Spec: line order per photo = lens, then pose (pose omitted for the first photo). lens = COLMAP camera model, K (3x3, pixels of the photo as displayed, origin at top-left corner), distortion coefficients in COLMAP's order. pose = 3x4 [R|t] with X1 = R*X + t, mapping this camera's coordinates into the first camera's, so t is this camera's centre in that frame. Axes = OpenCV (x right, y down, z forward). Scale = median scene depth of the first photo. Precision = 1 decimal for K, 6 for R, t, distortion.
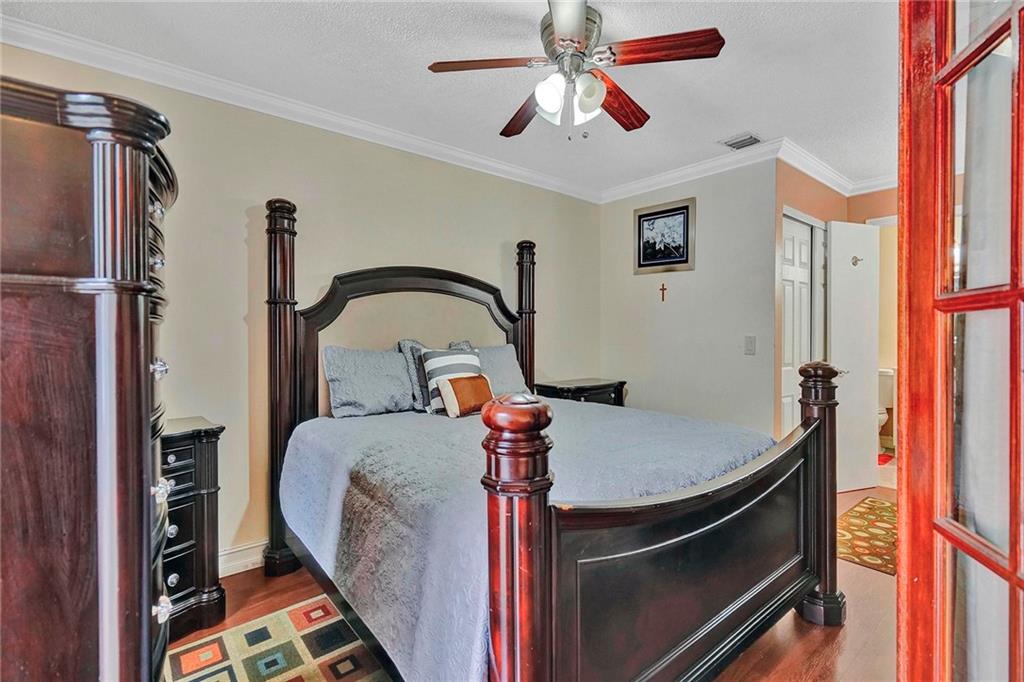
lens RADIAL K [[471.0, 0, 513.1], [0, 471.0, 338.5], [0, 0, 1]] dist [-0.000983, 0.001218]
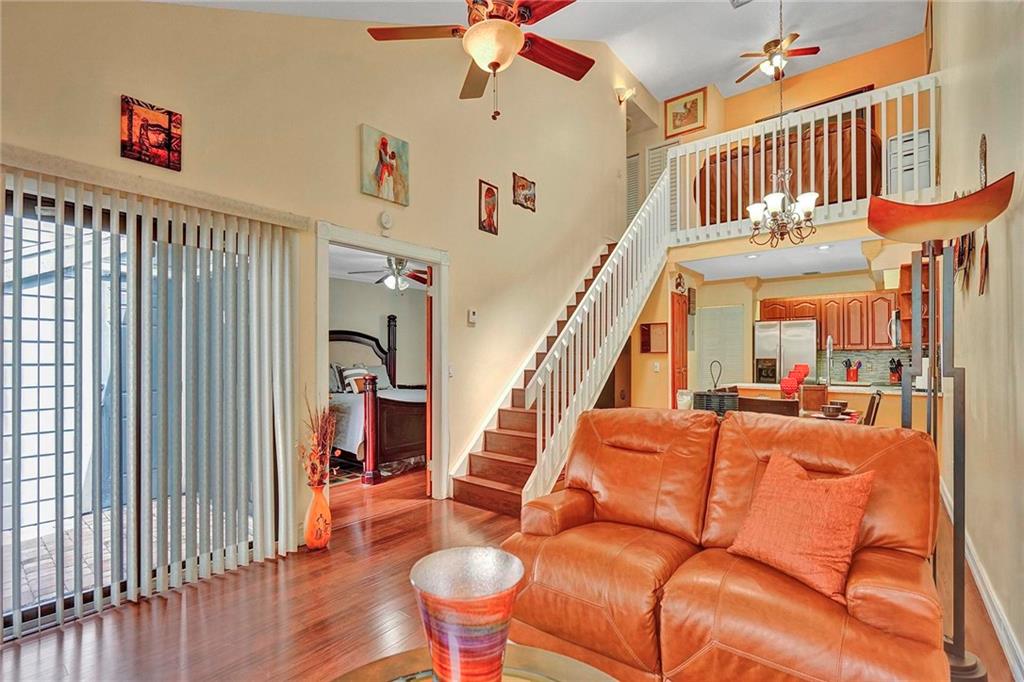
lens RADIAL K [[471.0, 0, 501.0], [0, 471.0, 358.5], [0, 0, 1]] dist [-0.000983, 0.001218]
pose [[0.983634, 0.003808, 0.180140, 0.159311], [-0.002280, 0.999960, -0.008688, 0.000089], [-0.180166, 0.008135, 0.983603, -1.414136]]
